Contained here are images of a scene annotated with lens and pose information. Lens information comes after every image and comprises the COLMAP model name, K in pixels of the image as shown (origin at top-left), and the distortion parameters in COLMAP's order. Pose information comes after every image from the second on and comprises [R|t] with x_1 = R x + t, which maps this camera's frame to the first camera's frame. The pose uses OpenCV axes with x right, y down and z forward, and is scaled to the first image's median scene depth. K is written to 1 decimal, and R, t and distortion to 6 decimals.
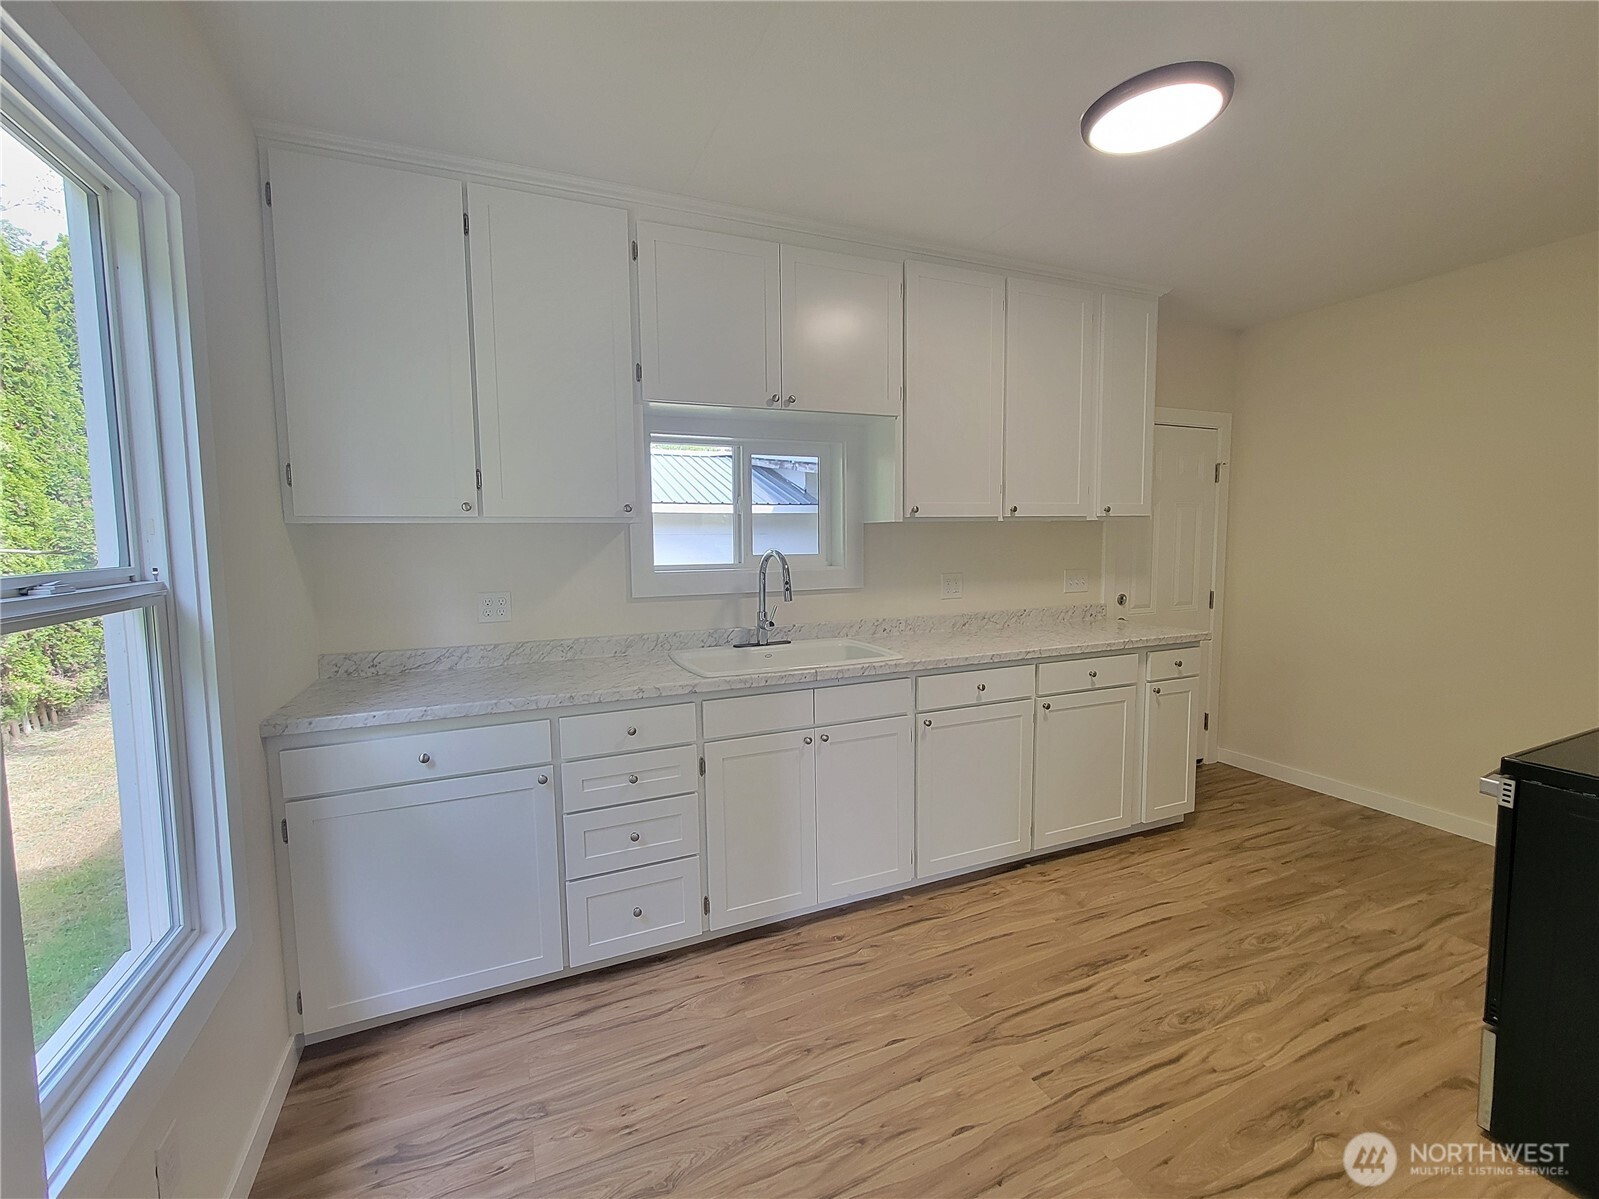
lens RADIAL K [[673.5, 0, 795.0], [0, 673.5, 597.3], [0, 0, 1]] dist [-0.001729, -0.000635]
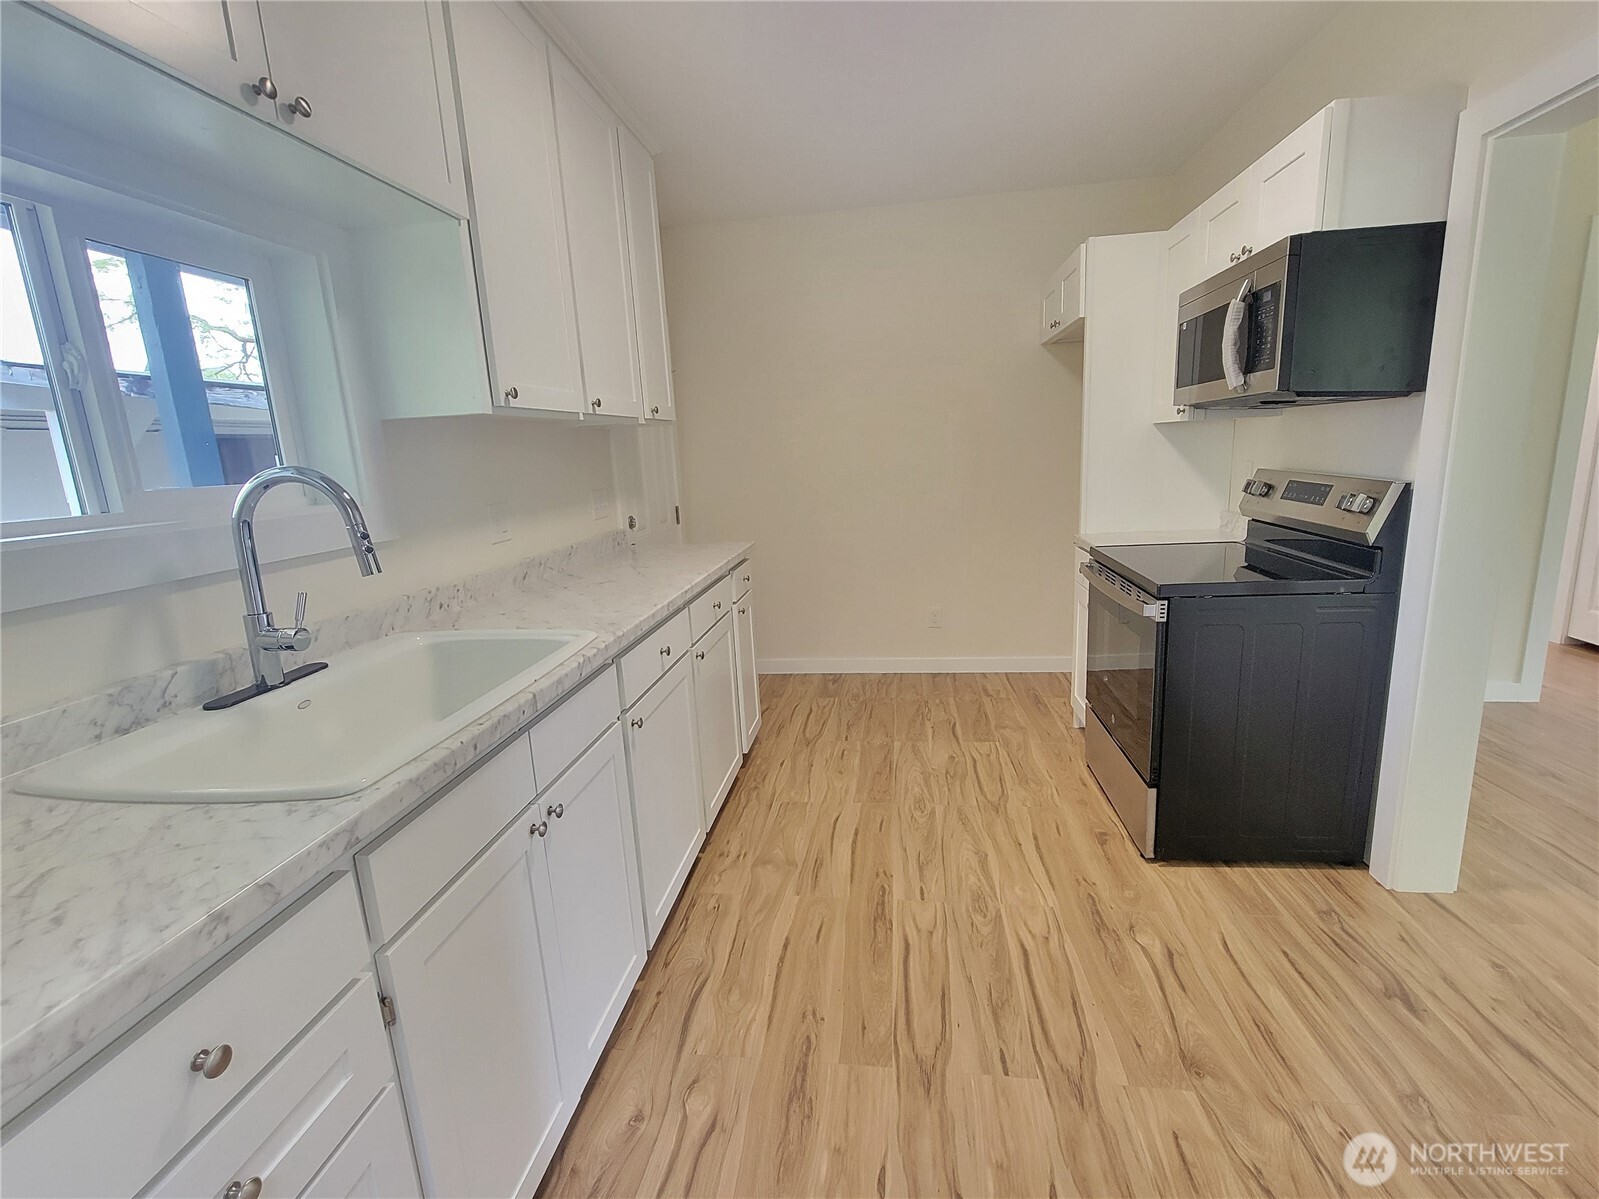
lens RADIAL K [[712.0, 0, 794.2], [0, 712.0, 594.2], [0, 0, 1]] dist [0.002443, -0.000013]
pose [[0.522188, -0.184374, 0.832662, -0.314547], [0.120215, 0.982516, 0.142165, -0.018431], [-0.844315, 0.025862, 0.535222, 0.567061]]
